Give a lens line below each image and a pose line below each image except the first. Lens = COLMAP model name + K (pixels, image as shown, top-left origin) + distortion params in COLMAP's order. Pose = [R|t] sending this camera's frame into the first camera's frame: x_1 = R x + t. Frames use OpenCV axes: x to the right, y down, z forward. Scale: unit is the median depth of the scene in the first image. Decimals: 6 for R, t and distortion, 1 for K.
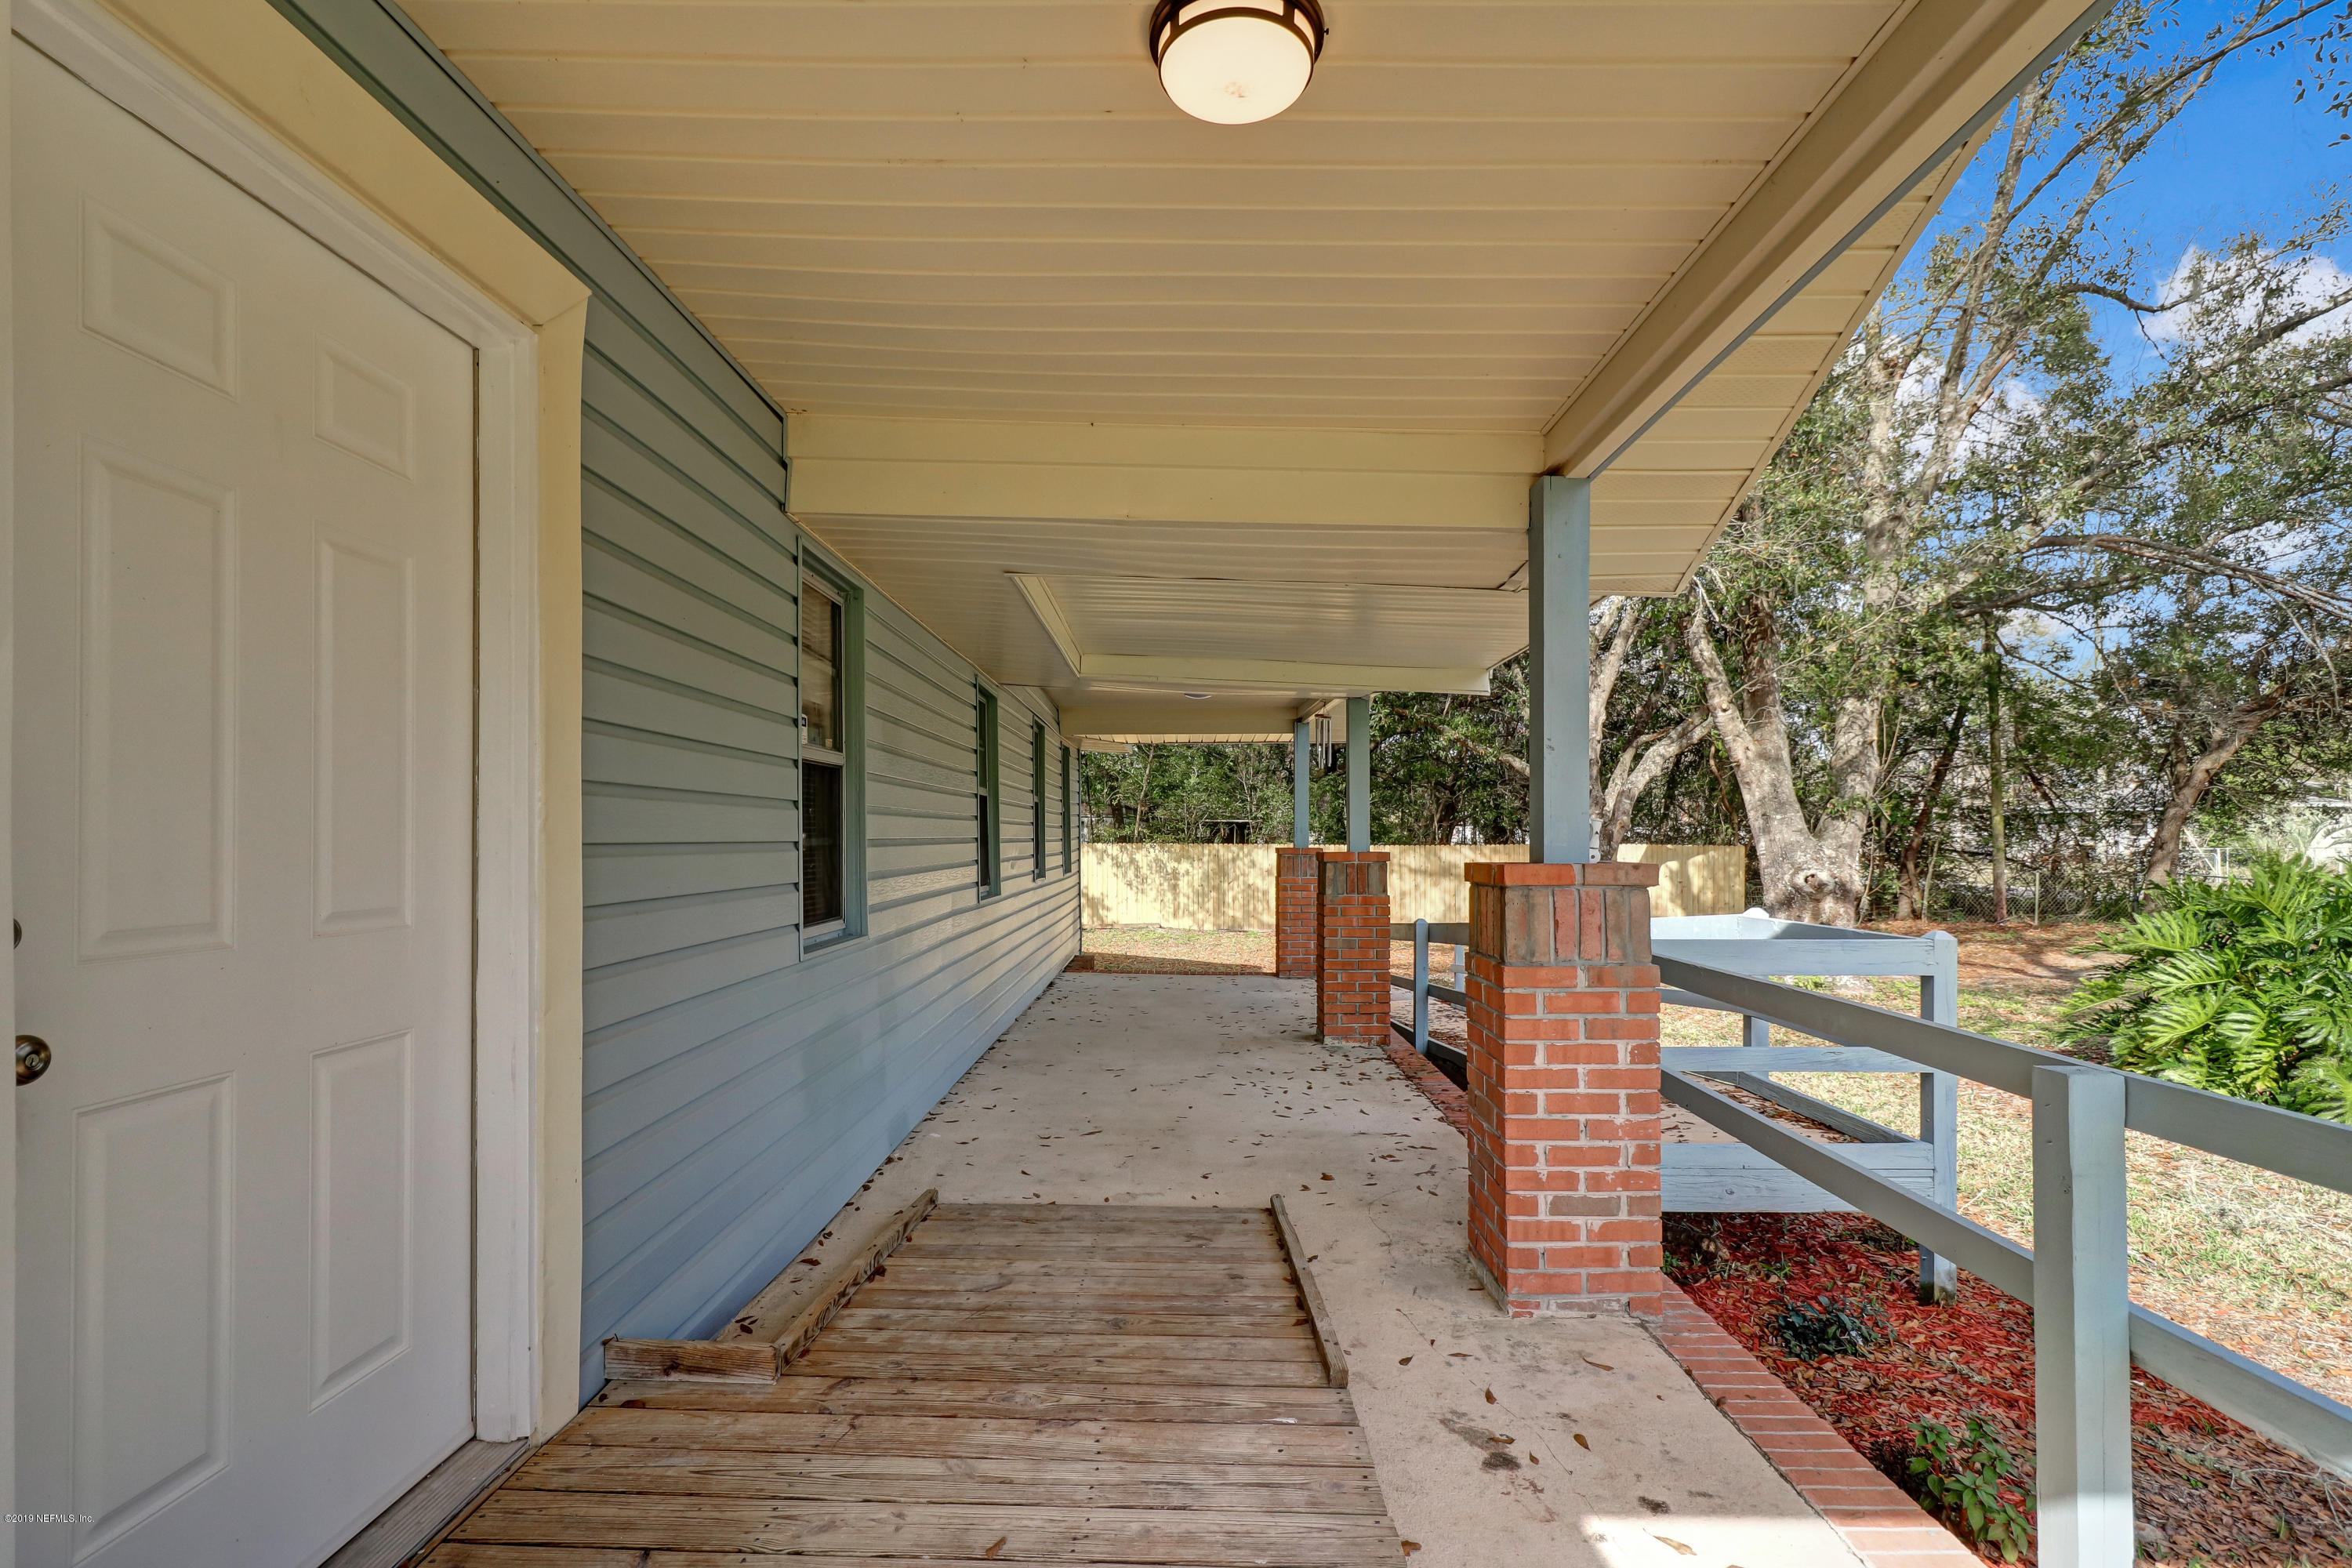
lens RADIAL K [[1114.3, 0, 1180.7], [0, 1114.3, 819.8], [0, 0, 1]] dist [0.003706, -0.002283]
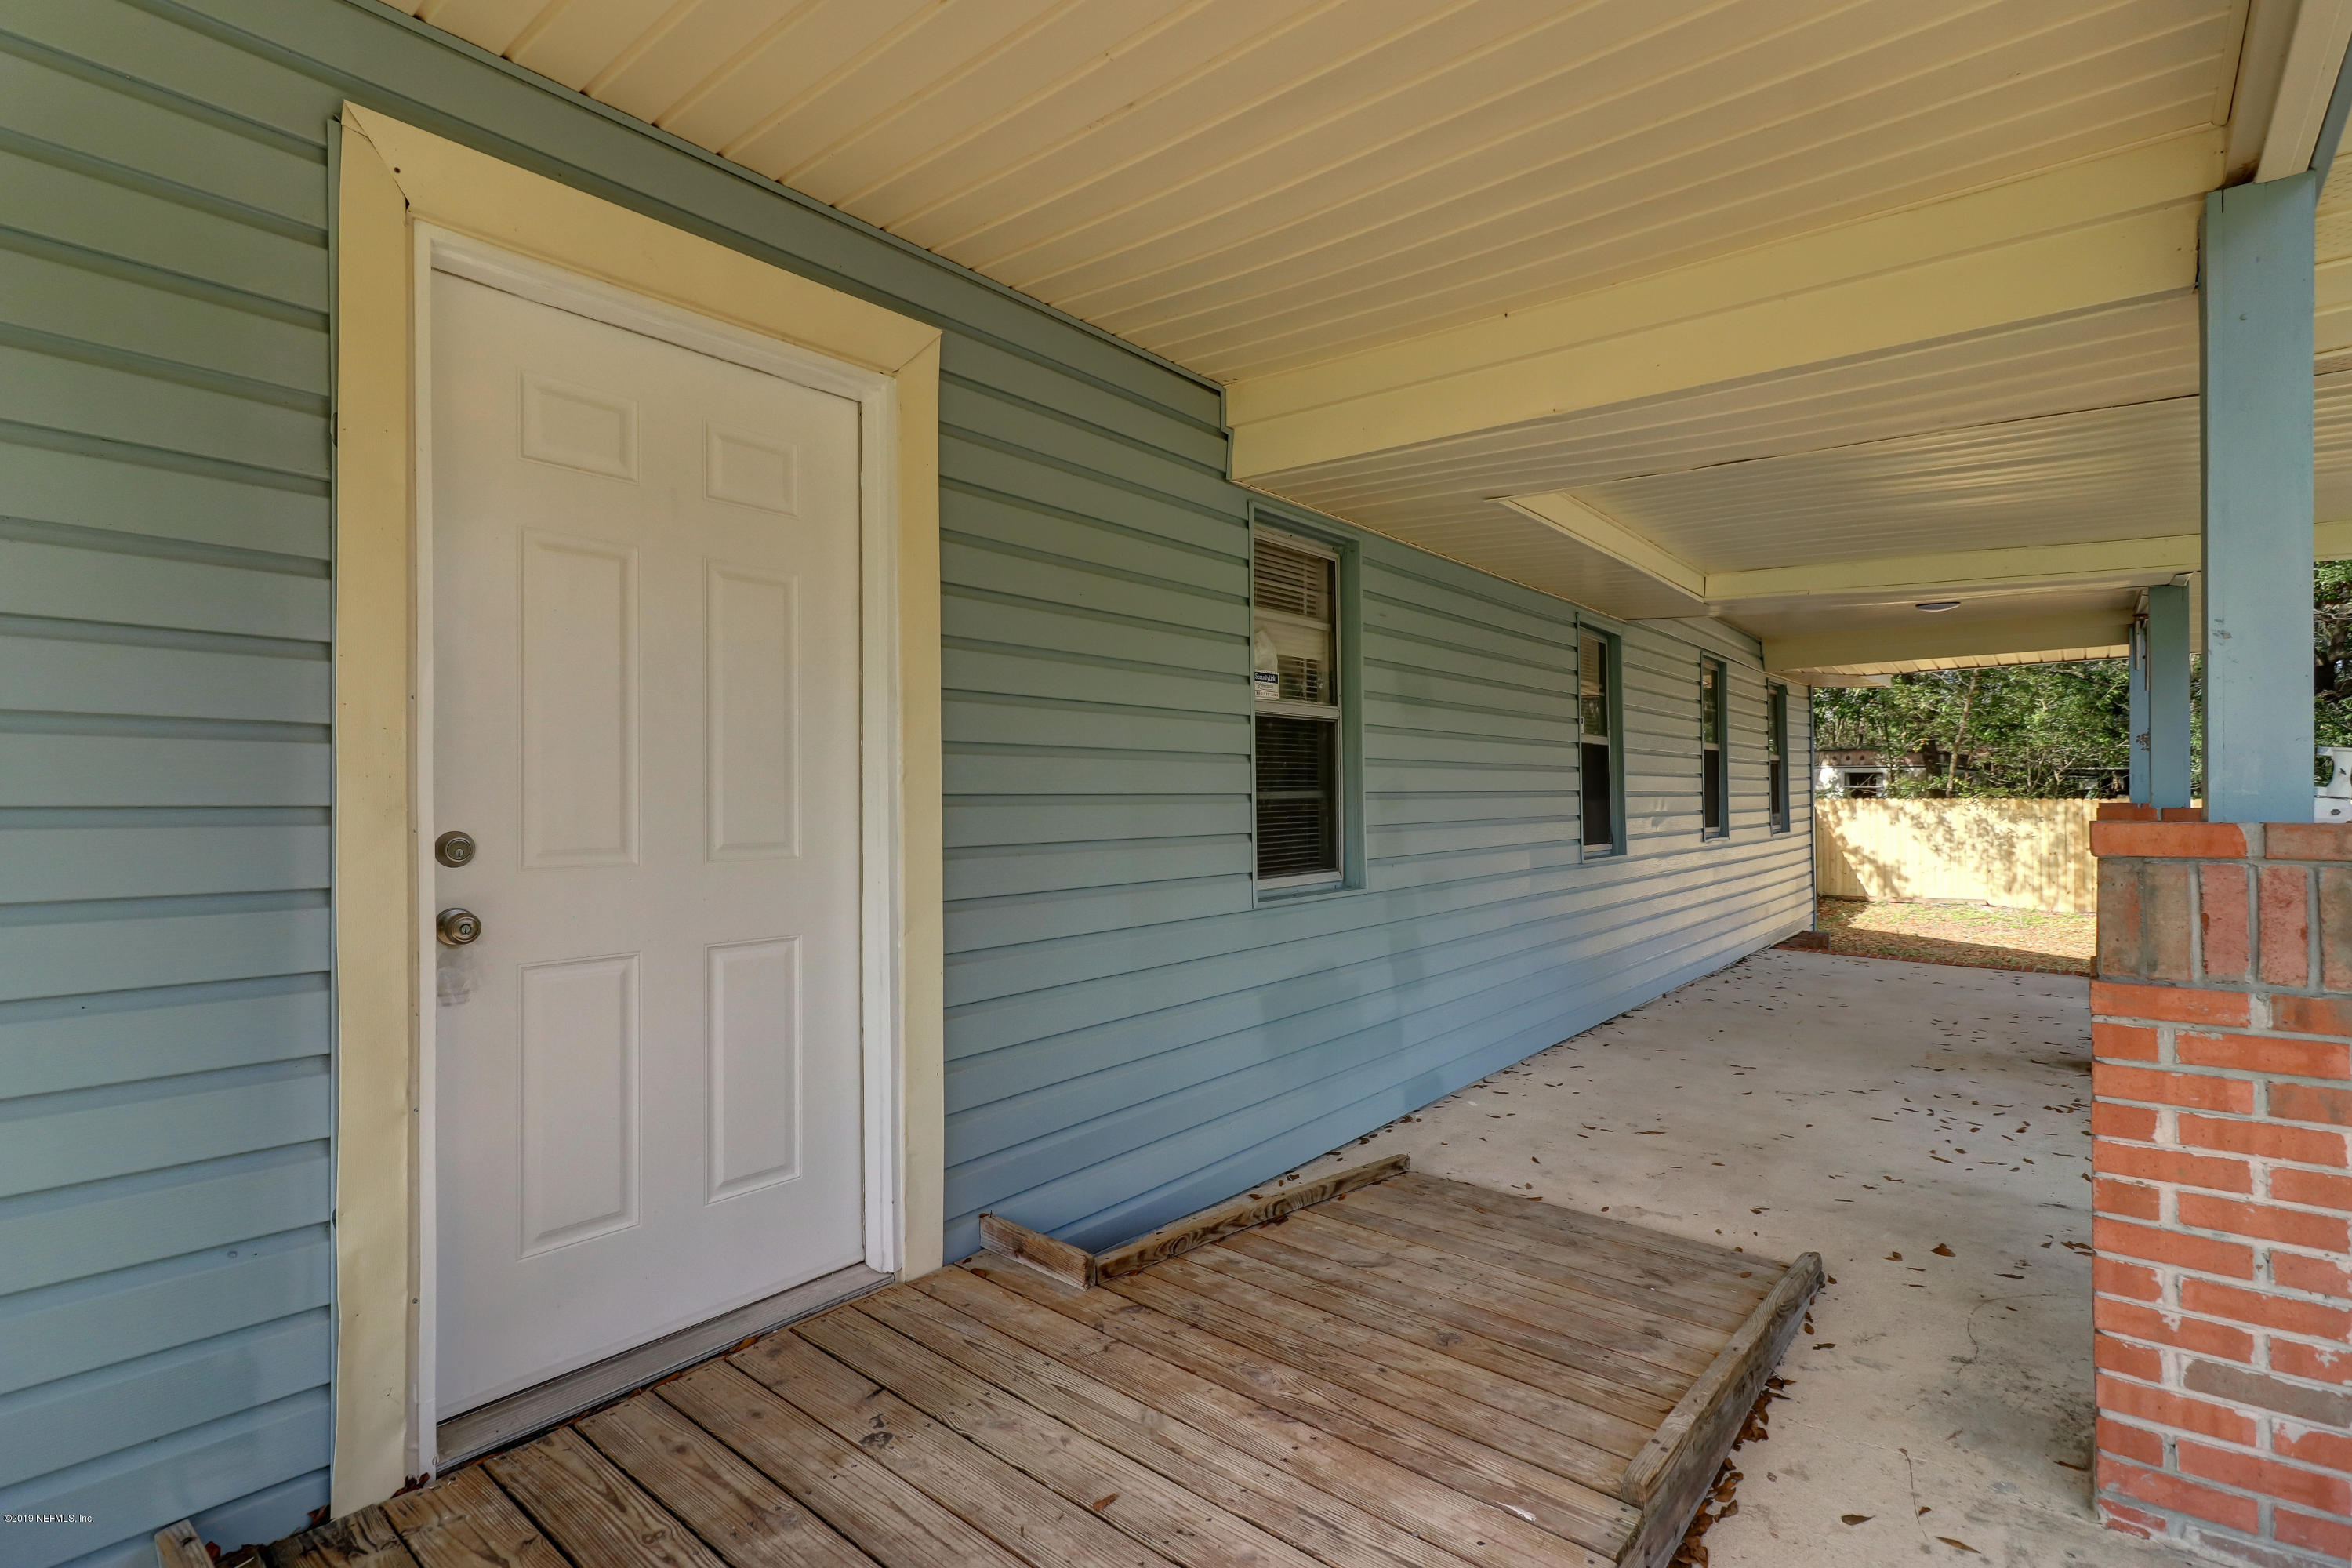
lens RADIAL K [[1114.3, 0, 1171.9], [0, 1114.3, 790.1], [0, 0, 1]] dist [0.003706, -0.002283]
pose [[0.769435, -0.007965, -0.638675, 0.294393], [0.015465, 0.999861, 0.006161, 0.009353], [0.638538, -0.014617, 0.769452, 0.166102]]
